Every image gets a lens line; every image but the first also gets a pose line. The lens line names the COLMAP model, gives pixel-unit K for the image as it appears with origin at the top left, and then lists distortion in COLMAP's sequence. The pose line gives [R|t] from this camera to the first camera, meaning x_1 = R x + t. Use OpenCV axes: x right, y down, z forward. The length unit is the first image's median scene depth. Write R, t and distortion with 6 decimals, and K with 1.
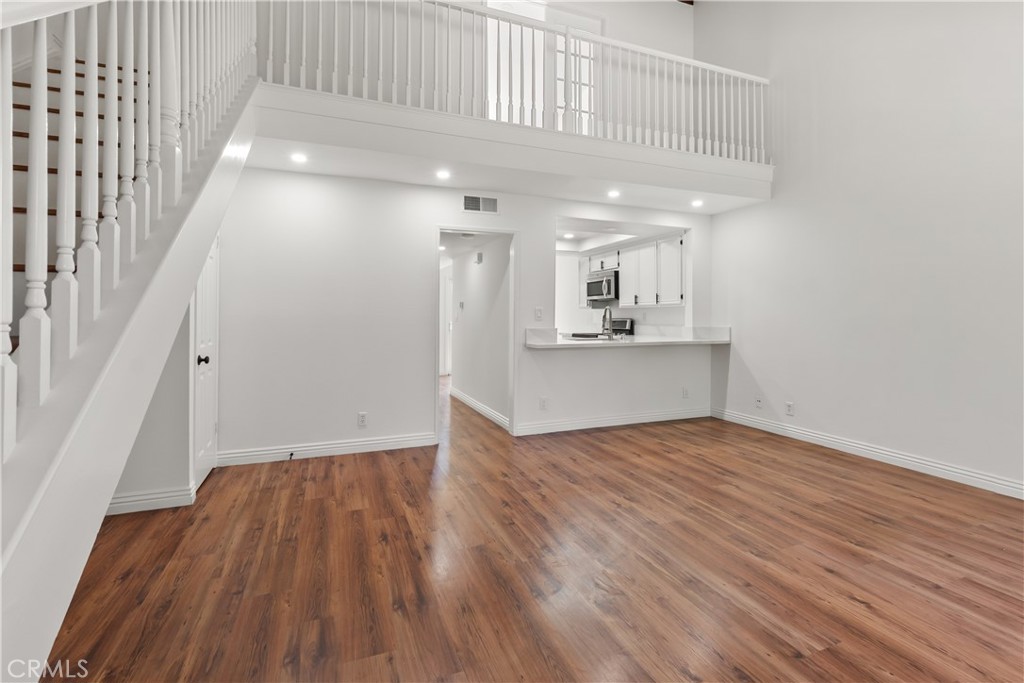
lens RADIAL K [[454.7, 0, 509.1], [0, 454.7, 310.5], [0, 0, 1]] dist [-0.002952, 0.000500]
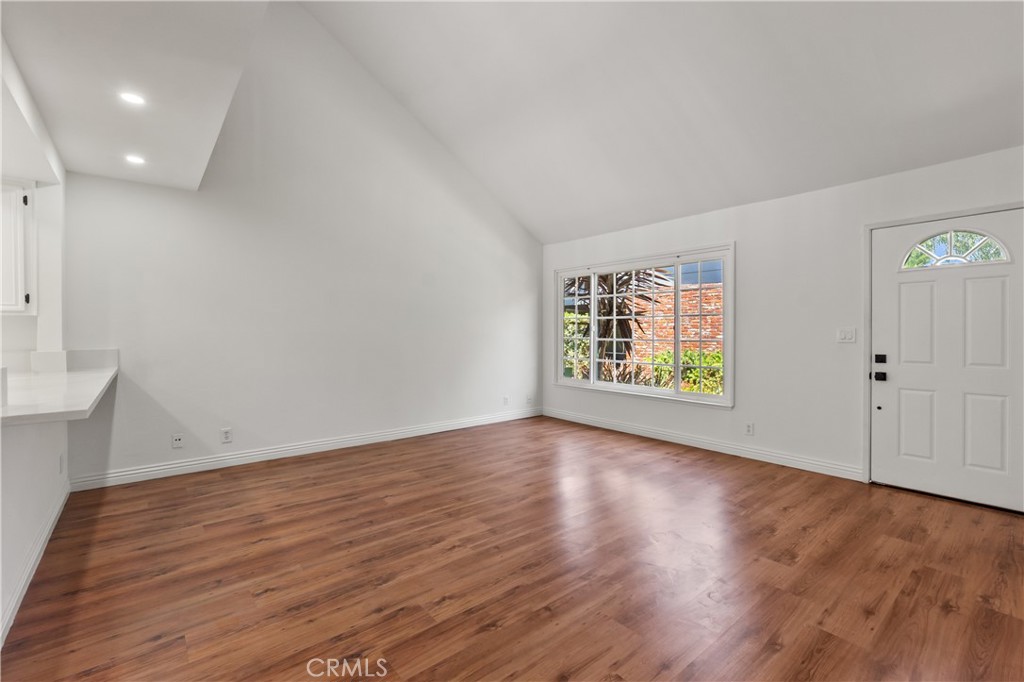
lens RADIAL K [[448.3, 0, 505.6], [0, 448.3, 331.2], [0, 0, 1]] dist [-0.006923, 0.000852]
pose [[-0.301080, -0.002385, 0.953596, -0.618629], [-0.008403, 0.999965, -0.000152, 0.009988], [-0.953562, -0.008058, -0.301090, 1.181936]]
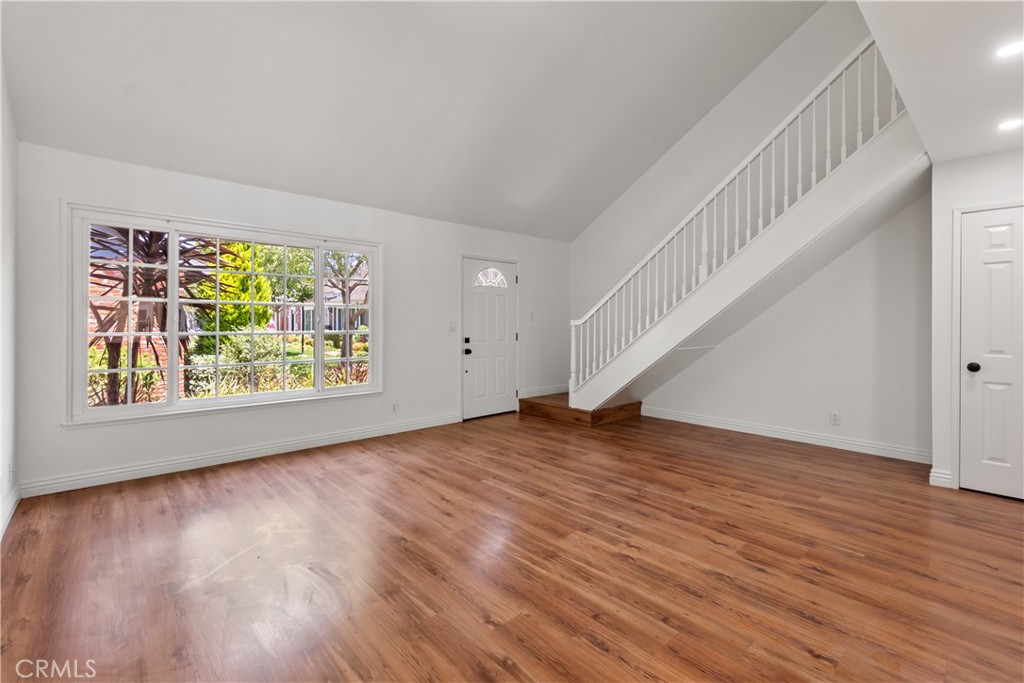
lens RADIAL K [[453.8, 0, 506.7], [0, 453.8, 323.4], [0, 0, 1]] dist [-0.003663, -0.000596]
pose [[-0.935241, -0.005202, -0.353974, 0.765767], [-0.002327, 0.999961, -0.008548, 0.018911], [0.354005, -0.007171, -0.935216, 1.730558]]
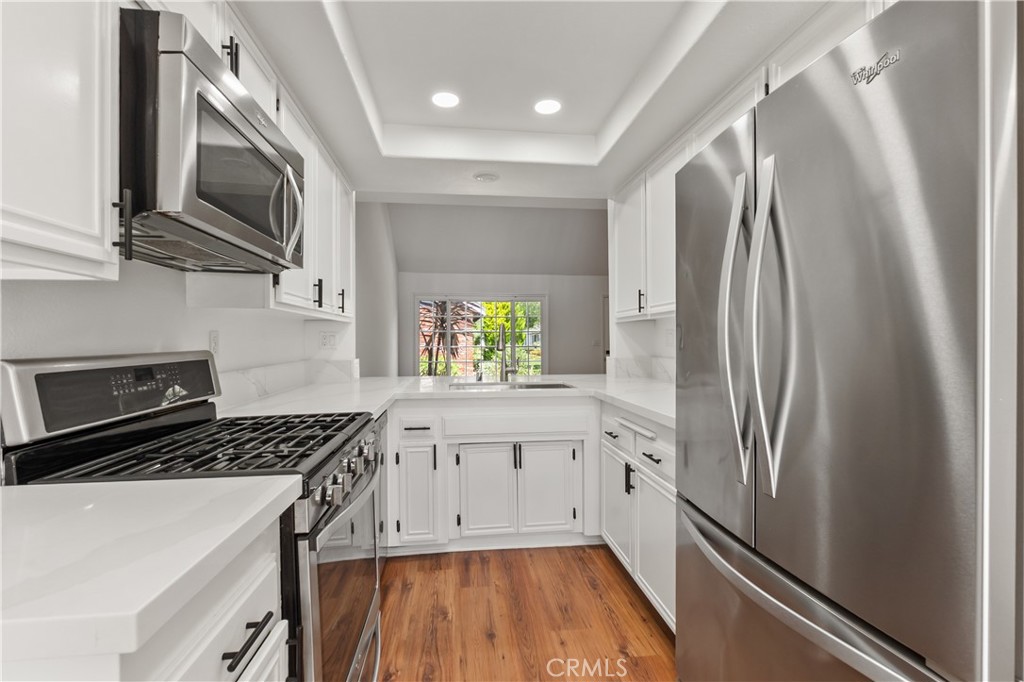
lens RADIAL K [[448.5, 0, 505.3], [0, 448.5, 343.7], [0, 0, 1]] dist [-0.009337, 0.000032]
pose [[-0.968676, 0.001145, 0.248326, 0.155534], [0.000089, 0.999991, -0.004265, 0.032400], [-0.248329, -0.004109, -0.968667, 2.820533]]
